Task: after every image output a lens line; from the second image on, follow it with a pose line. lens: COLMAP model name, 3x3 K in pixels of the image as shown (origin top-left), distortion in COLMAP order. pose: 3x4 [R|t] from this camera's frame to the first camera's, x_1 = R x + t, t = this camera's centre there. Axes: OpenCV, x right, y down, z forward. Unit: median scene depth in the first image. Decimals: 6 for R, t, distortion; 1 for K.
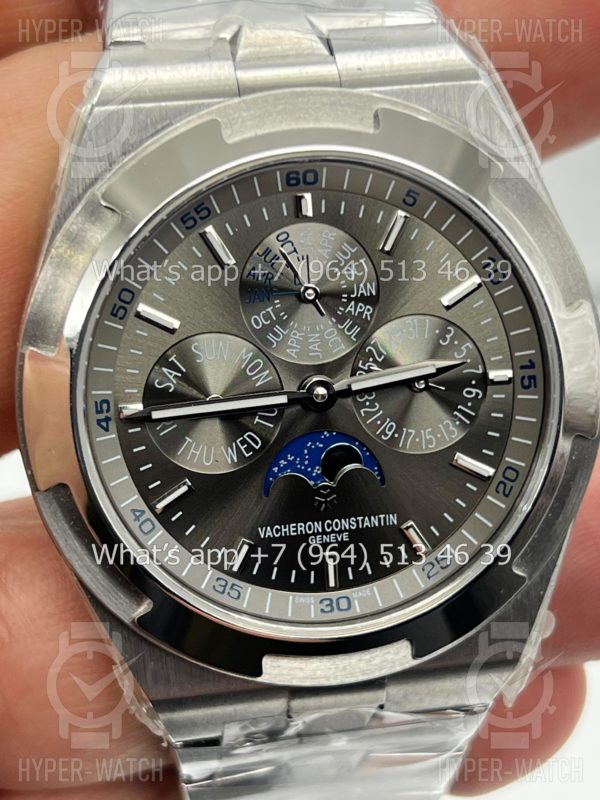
lens RADIAL K [[1841.5, 0, 300.0], [0, 1841.5, 400.0], [0, 0, 1]] dist [0.127111, -0.250283]
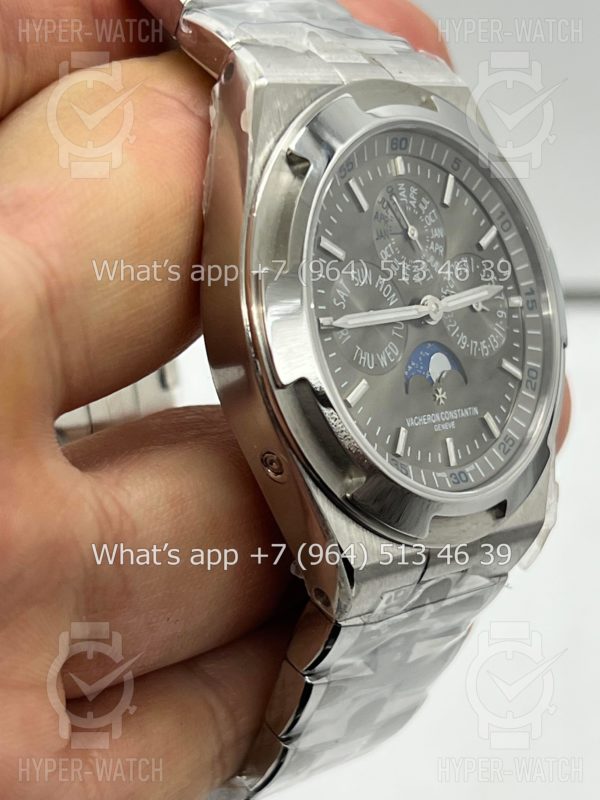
lens RADIAL K [[1841.5, 0, 300.0], [0, 1841.5, 400.0], [0, 0, 1]] dist [0.127111, -0.250283]
pose [[0.796969, -0.050908, 0.601872, -0.823464], [0.180096, 0.971146, -0.156333, 0.237792], [-0.576547, 0.232987, 0.783141, 0.070969]]
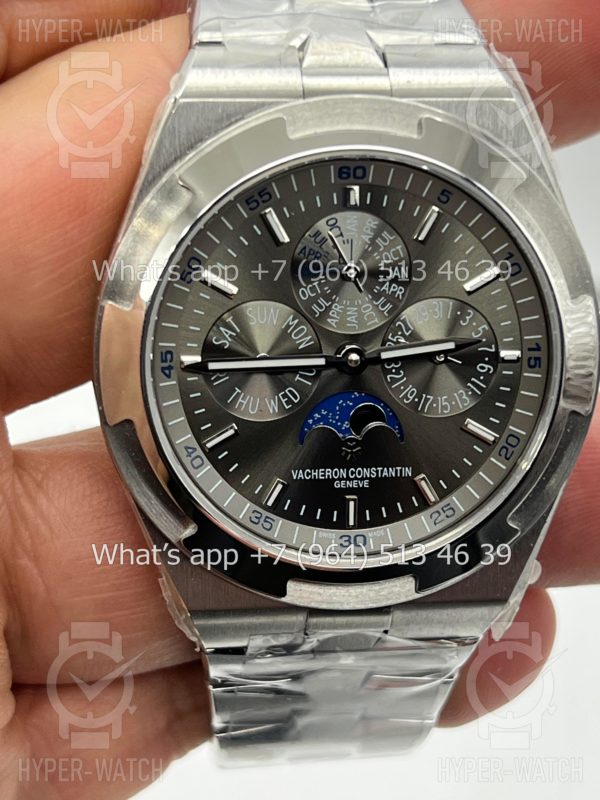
lens RADIAL K [[1841.5, 0, 300.0], [0, 1841.5, 400.0], [0, 0, 1]] dist [0.127111, -0.250283]
pose [[0.997127, 0.074814, -0.011888, -0.007040], [-0.074457, 0.996828, 0.028125, -0.007948], [0.013955, -0.027159, 0.999534, -0.161180]]
